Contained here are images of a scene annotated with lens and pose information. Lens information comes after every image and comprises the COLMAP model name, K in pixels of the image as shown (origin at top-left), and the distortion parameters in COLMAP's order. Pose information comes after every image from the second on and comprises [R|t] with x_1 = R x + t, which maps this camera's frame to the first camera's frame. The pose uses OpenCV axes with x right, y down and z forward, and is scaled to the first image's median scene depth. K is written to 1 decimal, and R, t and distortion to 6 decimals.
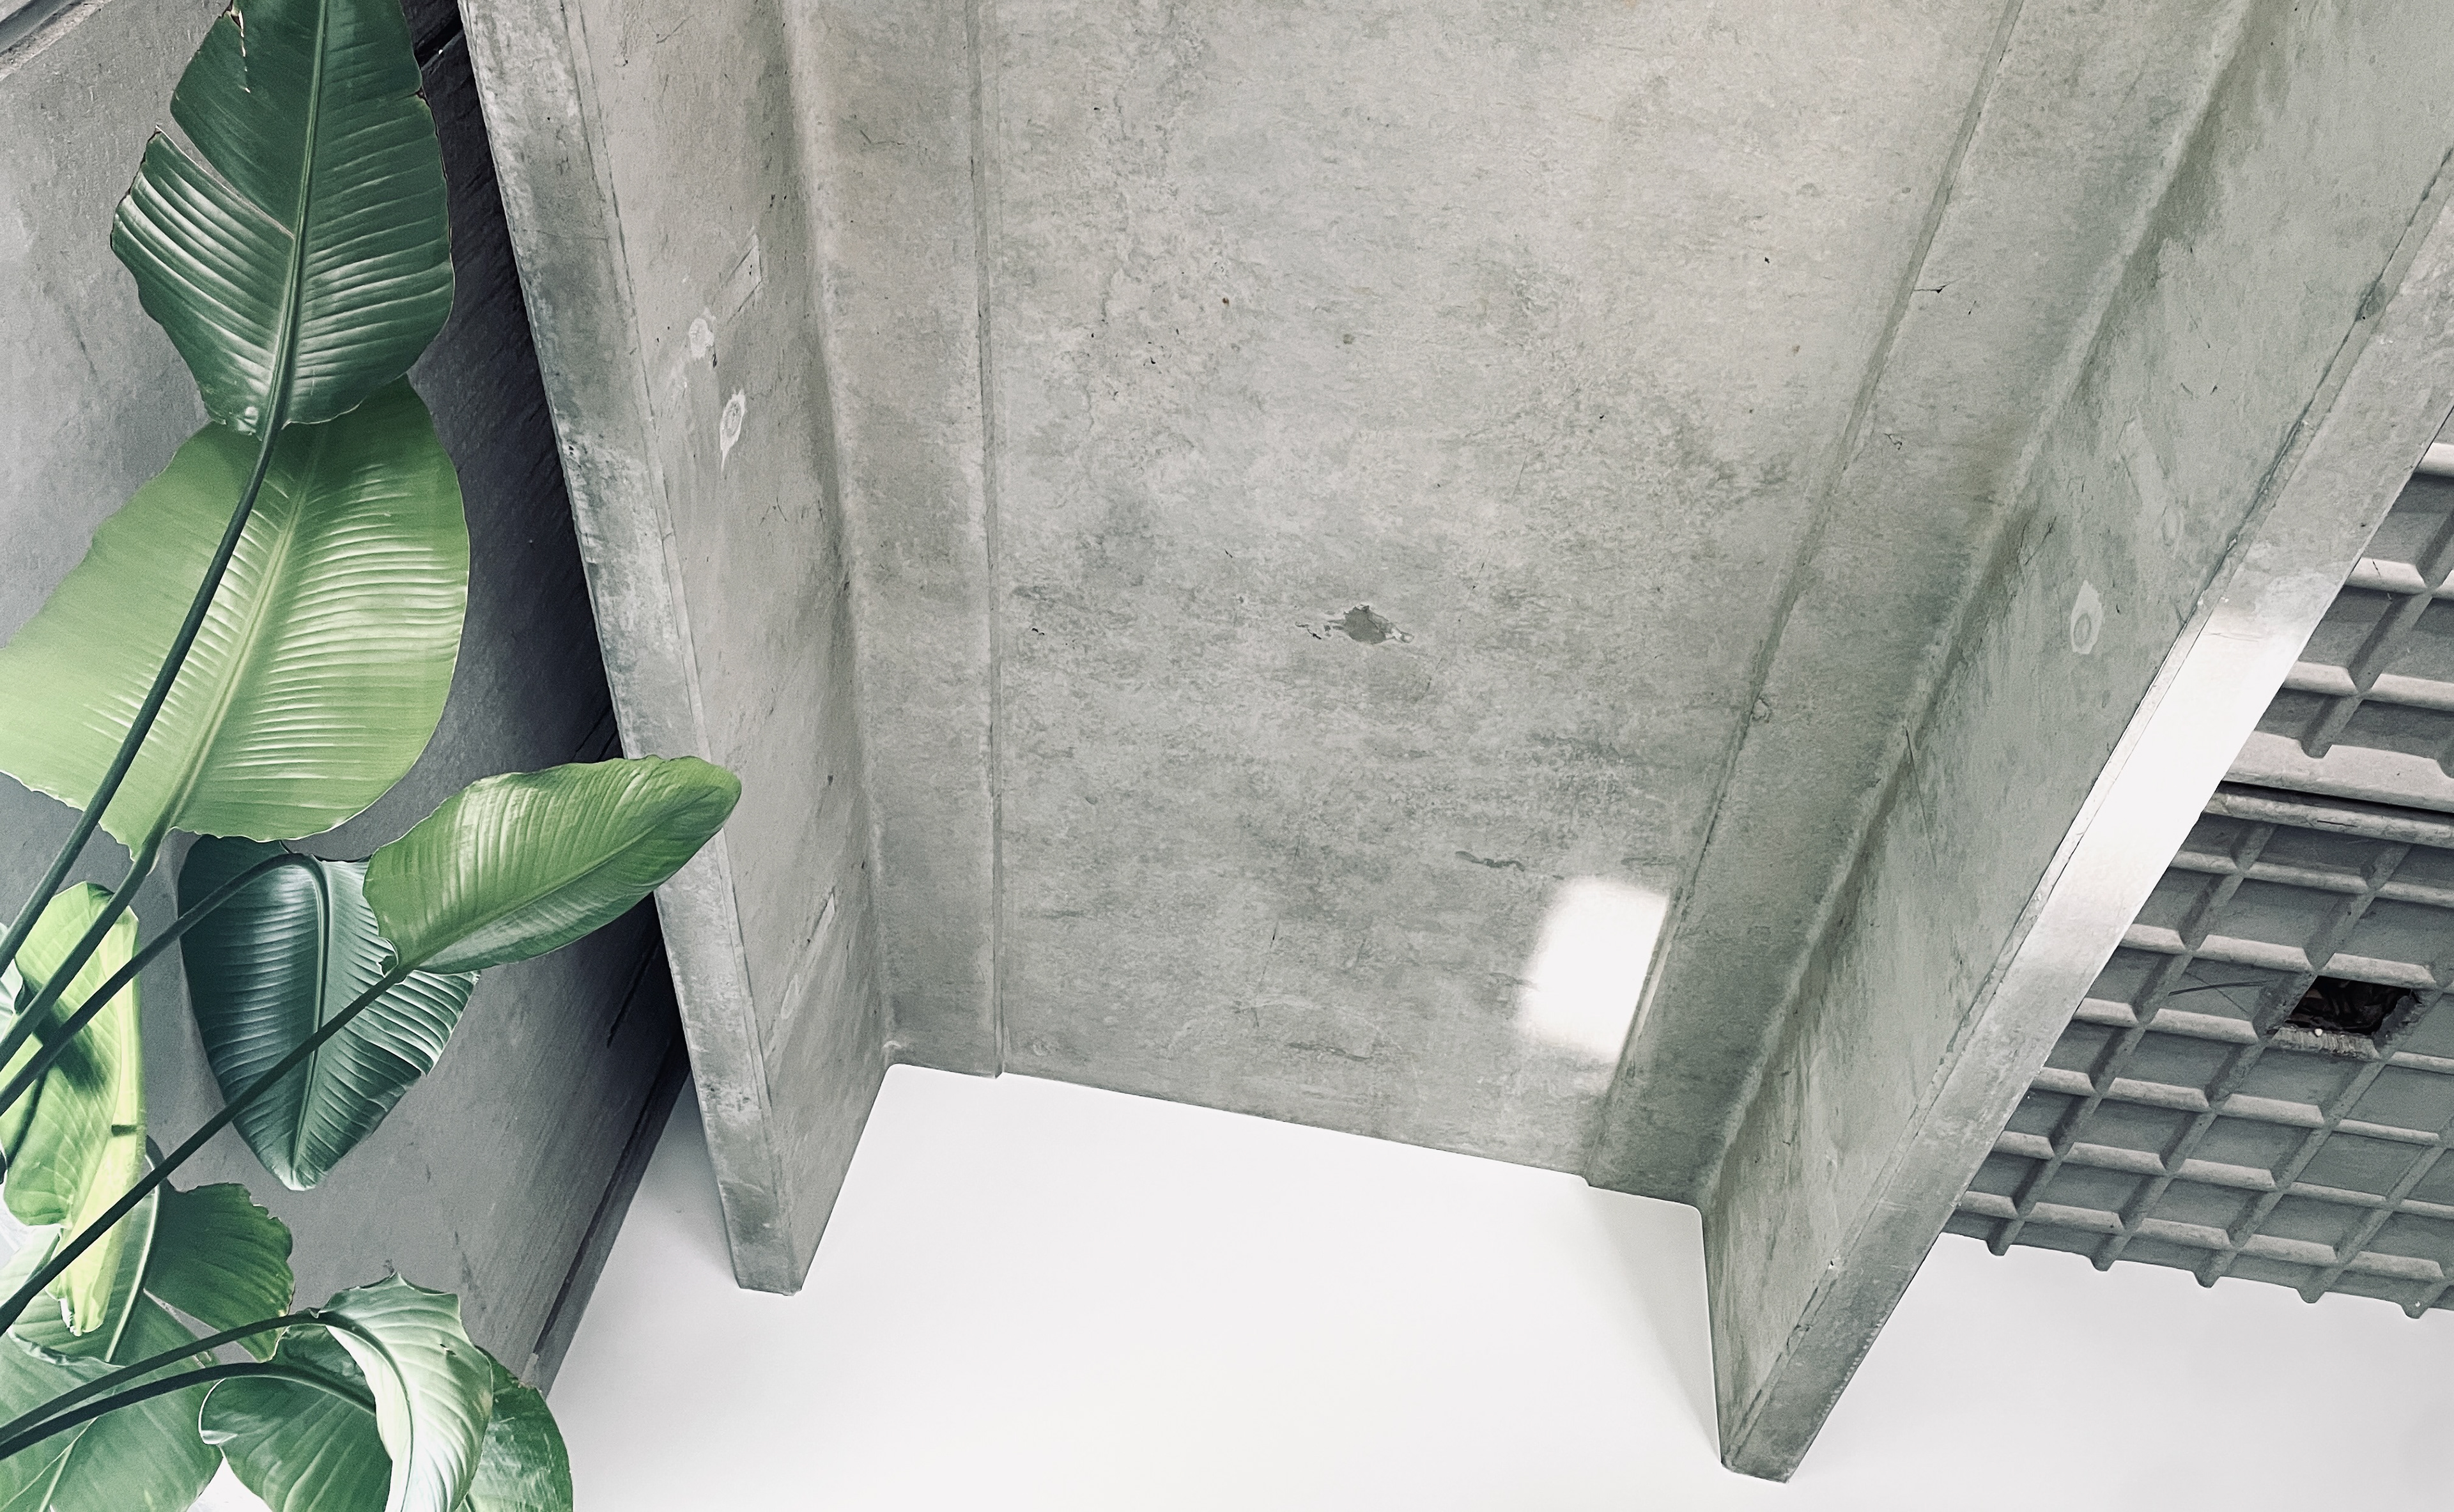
lens RADIAL K [[1886.4, 0, 1232.9], [0, 1886.4, 563.7], [0, 0, 1]] dist [0.123230, -0.202301]
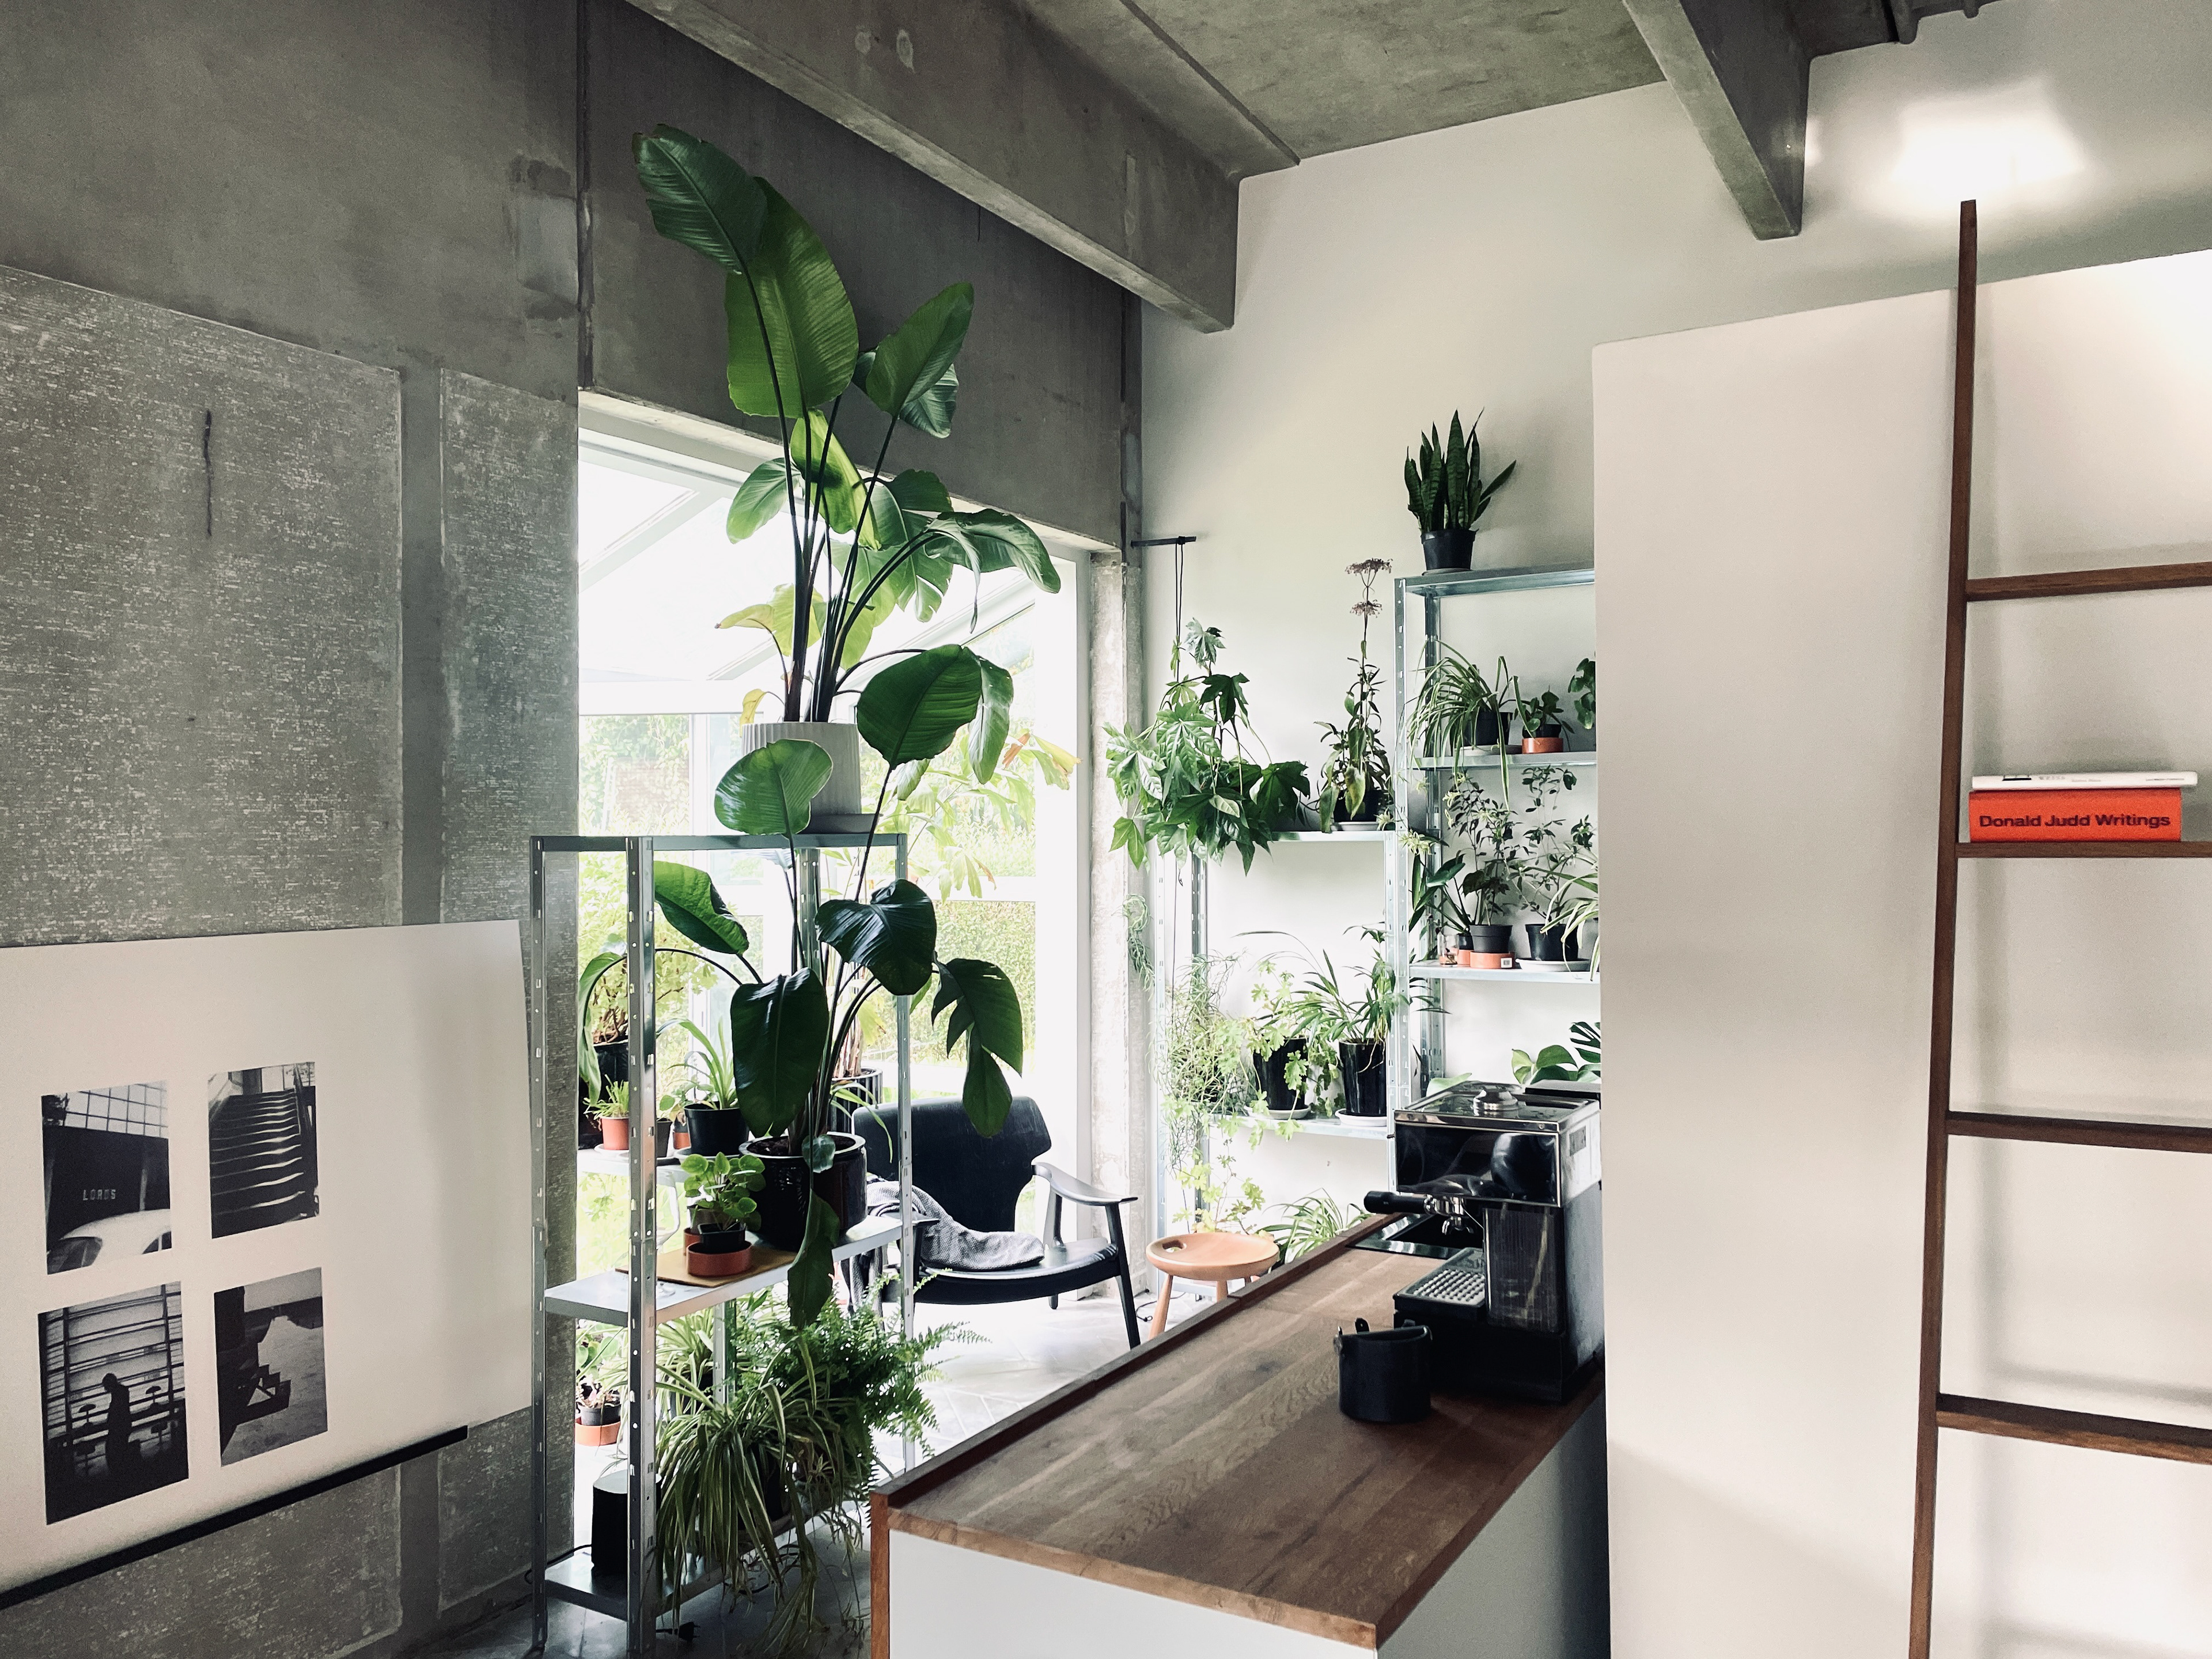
lens RADIAL K [[1662.7, 0, 1106.0], [0, 1662.7, 829.5], [0, 0, 1]] dist [0.121287, -0.144920]
pose [[0.815871, -0.148477, -0.558846, 0.522852], [0.506030, 0.651000, 0.565803, -0.298407], [0.279800, -0.744415, 0.606265, -0.410884]]
